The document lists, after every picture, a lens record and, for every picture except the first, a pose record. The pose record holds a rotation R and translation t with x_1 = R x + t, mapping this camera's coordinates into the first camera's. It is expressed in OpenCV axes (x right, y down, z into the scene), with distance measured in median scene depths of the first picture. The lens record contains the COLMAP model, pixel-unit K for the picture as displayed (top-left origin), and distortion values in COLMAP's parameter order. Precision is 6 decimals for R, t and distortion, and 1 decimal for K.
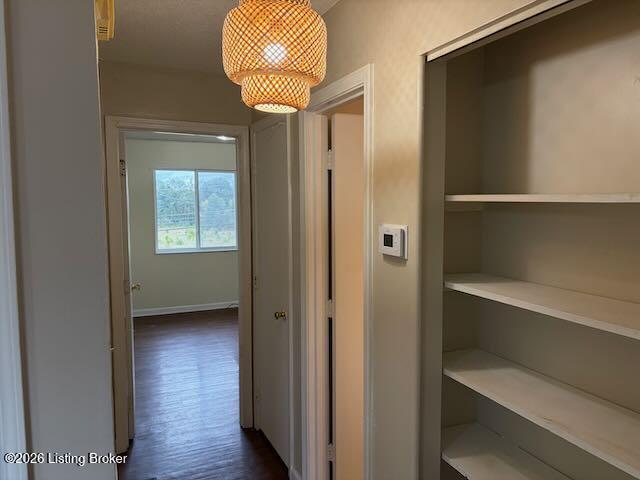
lens RADIAL K [[490.5, 0, 320.8], [0, 490.5, 240.8], [0, 0, 1]] dist [0.027932, 0.004653]
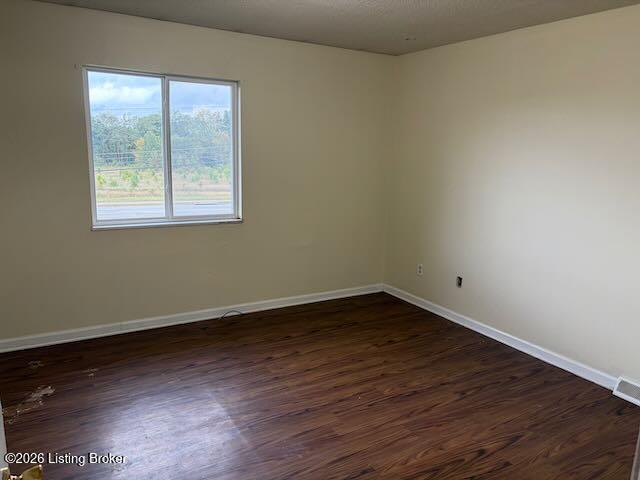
lens RADIAL K [[490.5, 0, 319.8], [0, 490.5, 238.7], [0, 0, 1]] dist [0.027932, 0.004653]
pose [[0.992970, 0.012464, 0.117707, -0.140811], [-0.024982, 0.994107, 0.105481, -0.024957], [-0.115699, -0.107680, 0.987430, 0.404092]]
